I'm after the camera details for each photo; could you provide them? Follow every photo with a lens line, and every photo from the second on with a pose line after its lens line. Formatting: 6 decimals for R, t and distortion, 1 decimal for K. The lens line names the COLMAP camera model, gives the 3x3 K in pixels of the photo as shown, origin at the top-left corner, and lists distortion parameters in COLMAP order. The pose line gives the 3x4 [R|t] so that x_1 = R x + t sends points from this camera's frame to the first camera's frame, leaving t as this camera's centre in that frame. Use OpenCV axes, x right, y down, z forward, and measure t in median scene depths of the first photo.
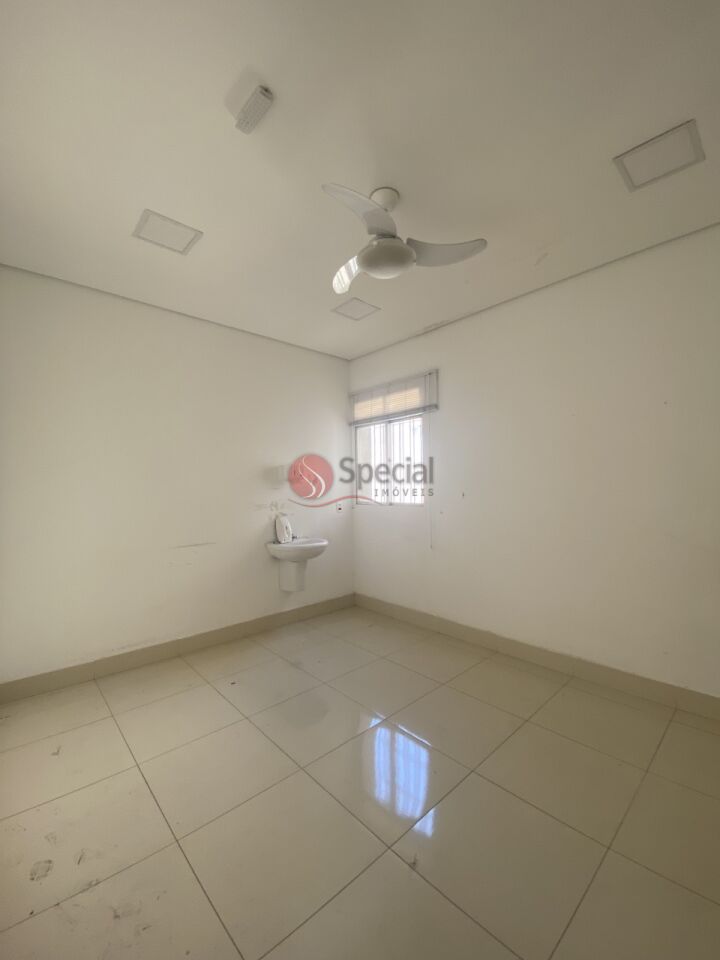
lens RADIAL K [[387.5, 0, 362.0], [0, 387.5, 477.7], [0, 0, 1]] dist [0.018010, -0.015441]
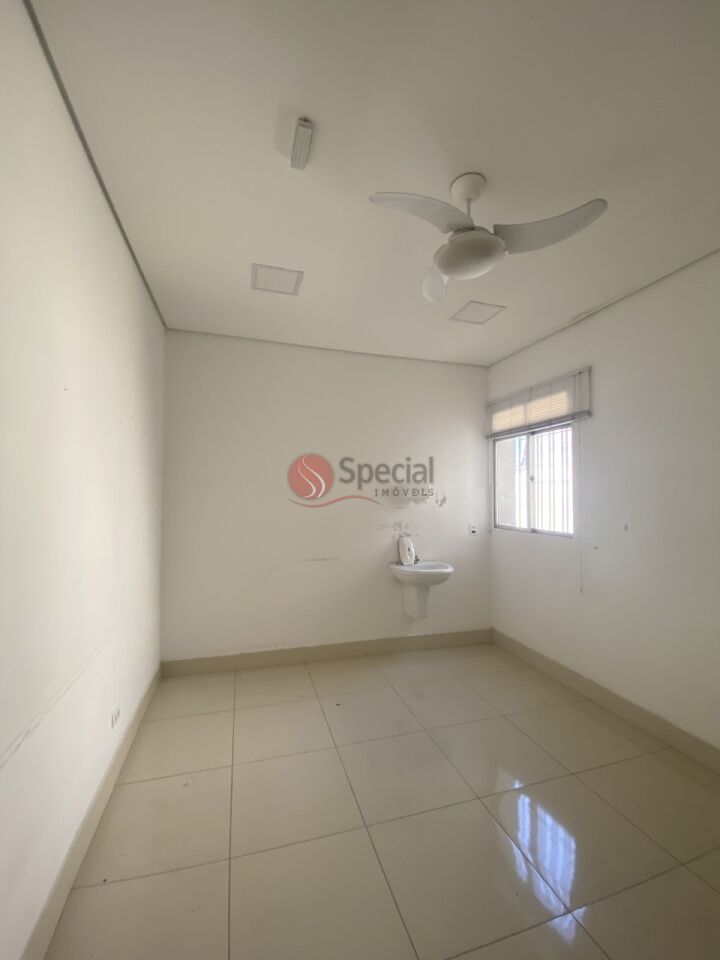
lens RADIAL K [[392.2, 0, 356.9], [0, 392.2, 477.9], [0, 0, 1]] dist [0.014215, -0.001572]
pose [[0.898527, 0.003620, -0.438904, 0.117158], [-0.011936, 0.999798, -0.016188, -0.031648], [0.438757, 0.019784, 0.898388, 0.067353]]
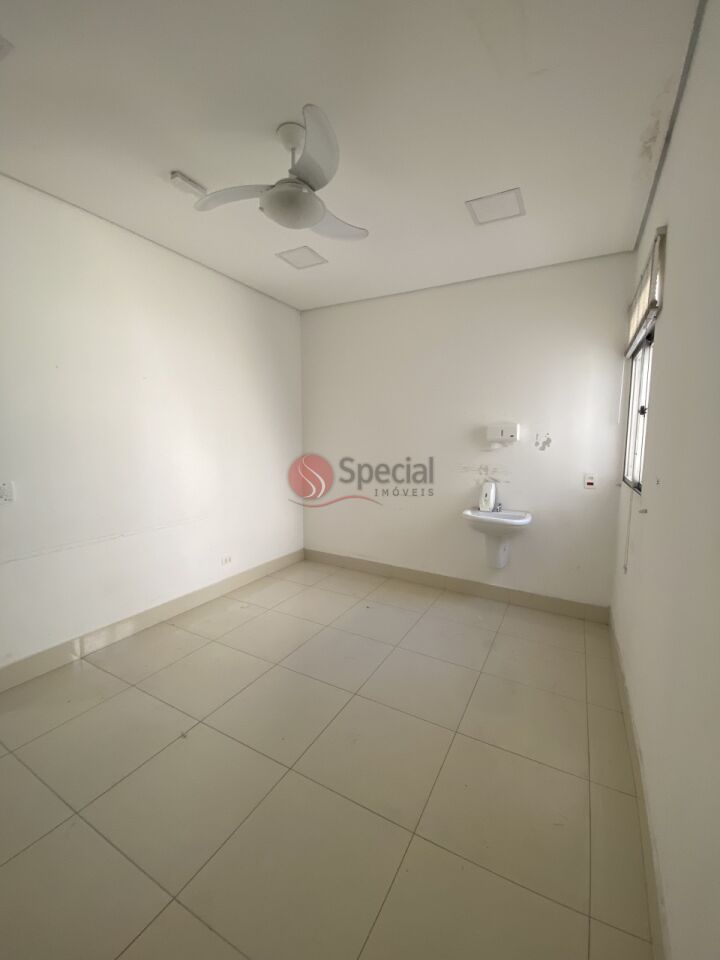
lens RADIAL K [[387.5, 0, 356.3], [0, 387.5, 480.4], [0, 0, 1]] dist [0.018010, -0.015441]
pose [[0.306797, 0.123907, -0.943675, 0.564245], [0.005028, 0.991265, 0.131791, -0.024679], [0.951762, -0.045178, 0.303494, 0.449349]]
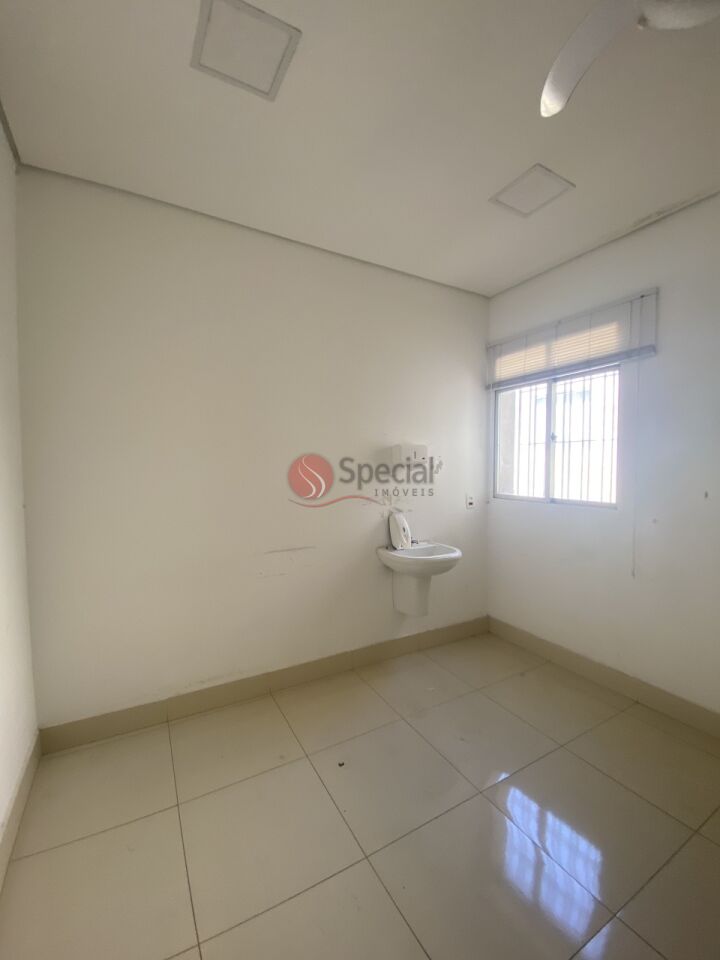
lens RADIAL K [[387.5, 0, 355.6], [0, 387.5, 476.8], [0, 0, 1]] dist [0.018010, -0.015441]
pose [[0.971532, 0.022230, -0.235863, -0.114674], [-0.008997, 0.998332, 0.057031, -0.012414], [0.236737, -0.053285, 0.970111, 0.272457]]
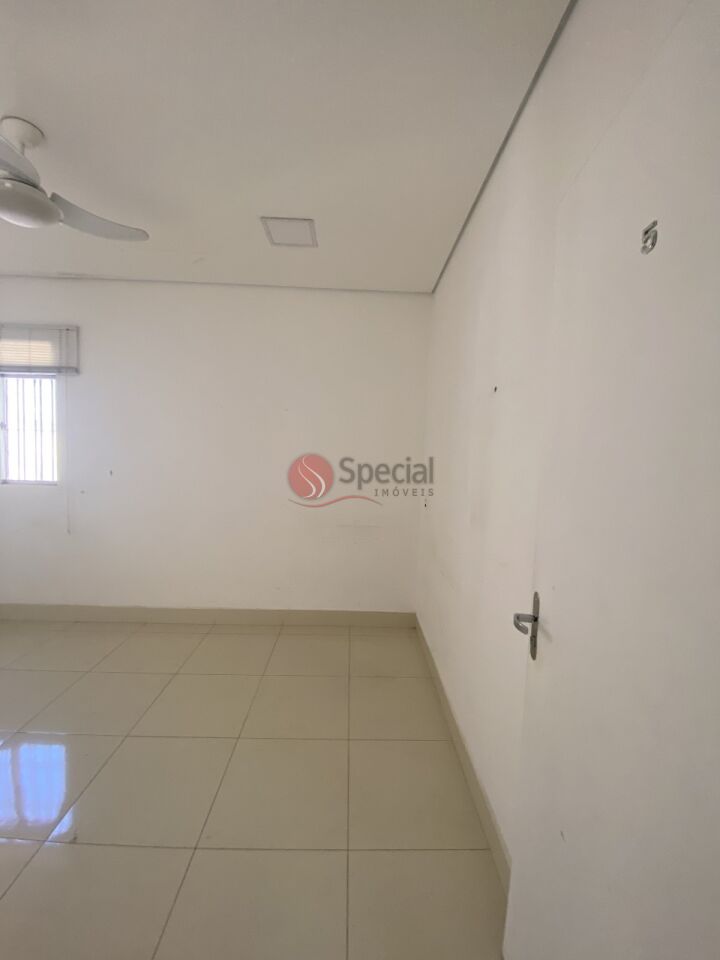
lens RADIAL K [[387.5, 0, 364.5], [0, 387.5, 478.6], [0, 0, 1]] dist [0.018010, -0.015441]
pose [[0.656399, -0.015189, 0.754261, -0.044919], [-0.059333, 0.995661, 0.071685, -0.042408], [-0.752077, -0.091806, 0.652649, -0.072475]]
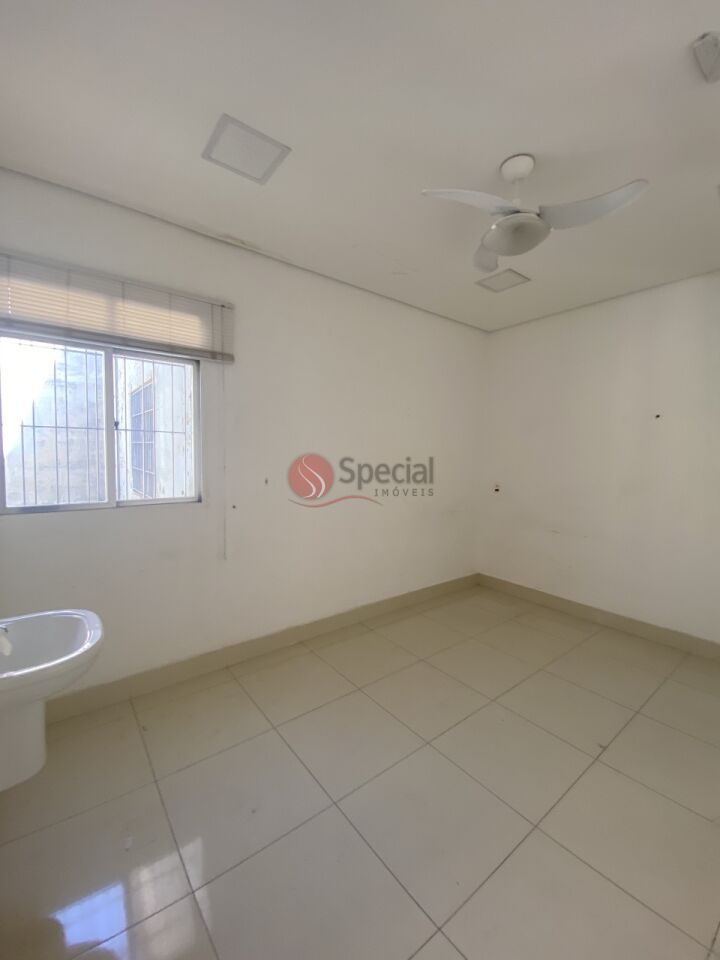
lens RADIAL K [[387.5, 0, 357.8], [0, 387.5, 475.1], [0, 0, 1]] dist [0.018010, -0.015441]
pose [[0.081054, -0.048386, 0.995535, -0.492411], [-0.039468, 0.997882, 0.051714, -0.016769], [-0.995928, -0.043484, 0.078973, 0.690094]]
